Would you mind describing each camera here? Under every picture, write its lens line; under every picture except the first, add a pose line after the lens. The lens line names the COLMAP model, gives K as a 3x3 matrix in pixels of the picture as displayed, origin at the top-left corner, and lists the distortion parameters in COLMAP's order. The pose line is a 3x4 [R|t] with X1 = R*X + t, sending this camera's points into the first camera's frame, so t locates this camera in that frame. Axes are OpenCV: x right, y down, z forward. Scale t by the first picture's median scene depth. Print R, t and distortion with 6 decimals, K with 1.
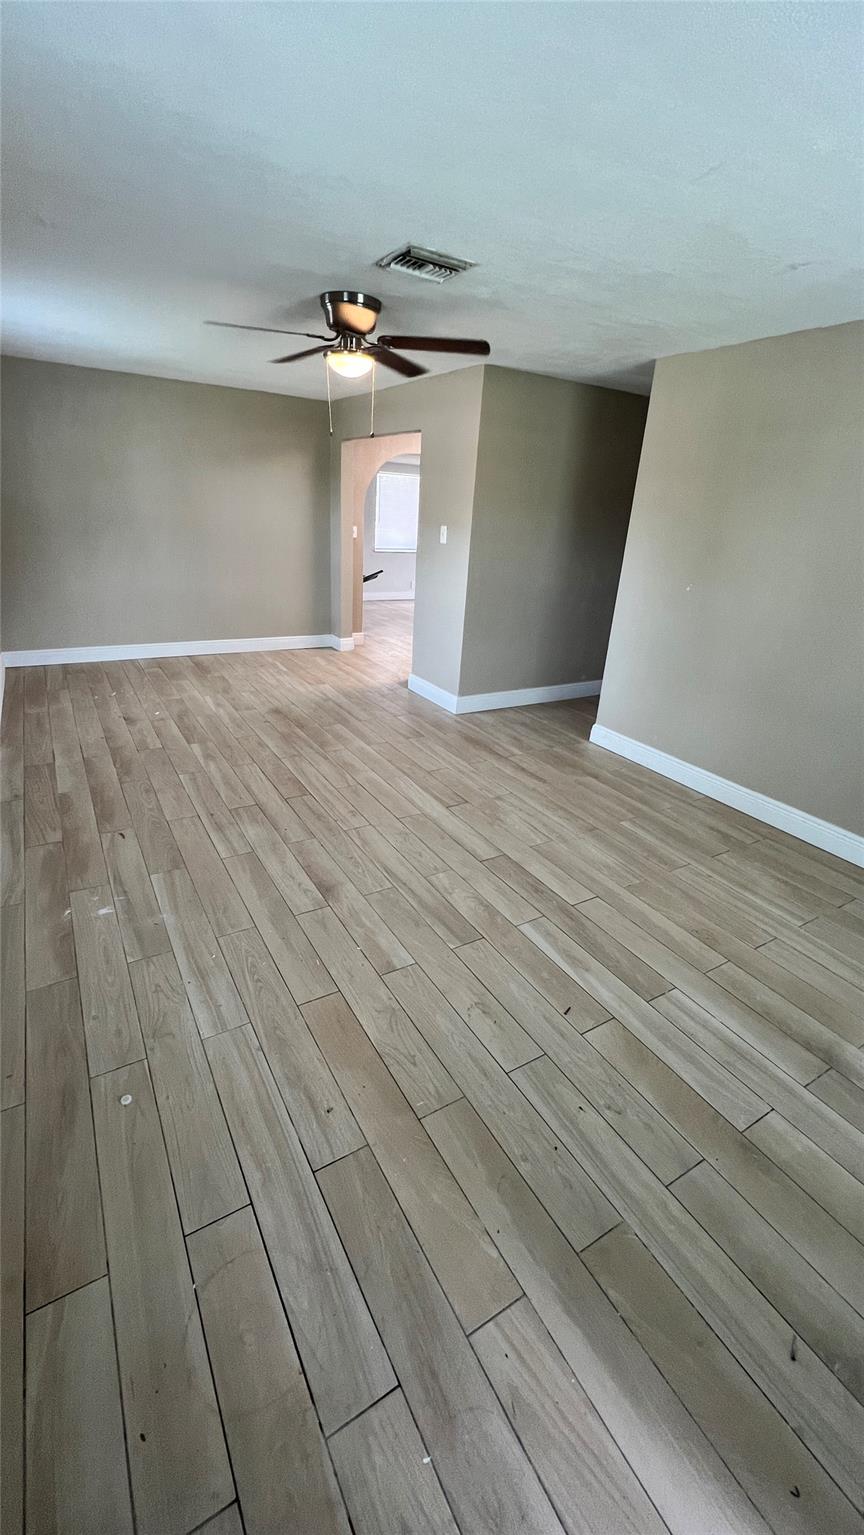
lens RADIAL K [[617.0, 0, 426.9], [0, 617.0, 761.5], [0, 0, 1]] dist [0.001908, 0.000268]
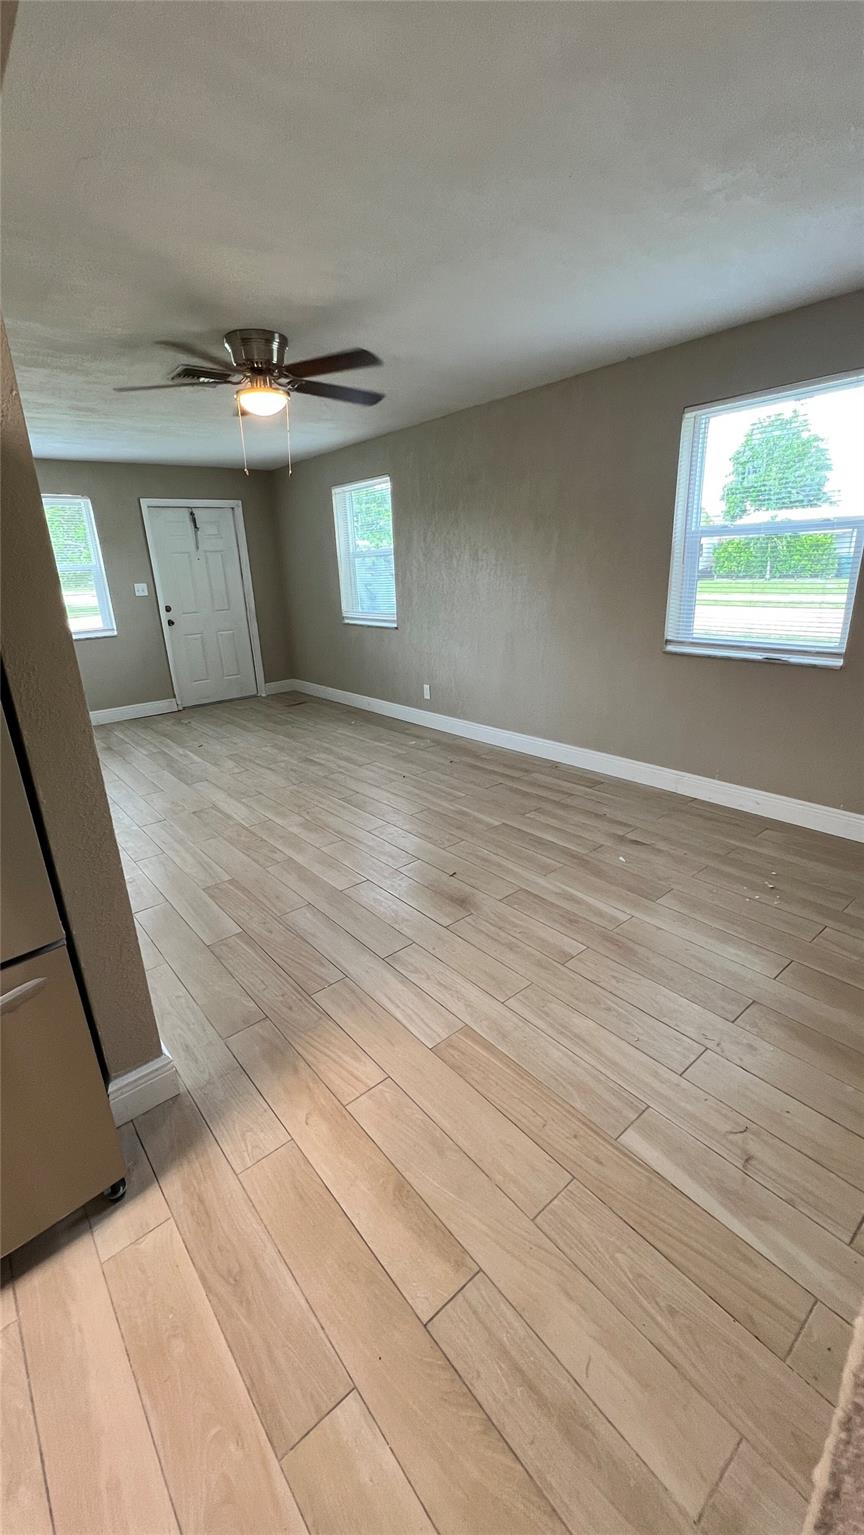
lens RADIAL K [[617.0, 0, 426.9], [0, 617.0, 761.5], [0, 0, 1]] dist [0.001908, 0.000268]
pose [[-0.988436, 0.035670, -0.147381, -0.182068], [-0.069172, 0.758853, 0.647578, -0.727579], [0.134940, 0.650285, -0.747610, 1.795063]]
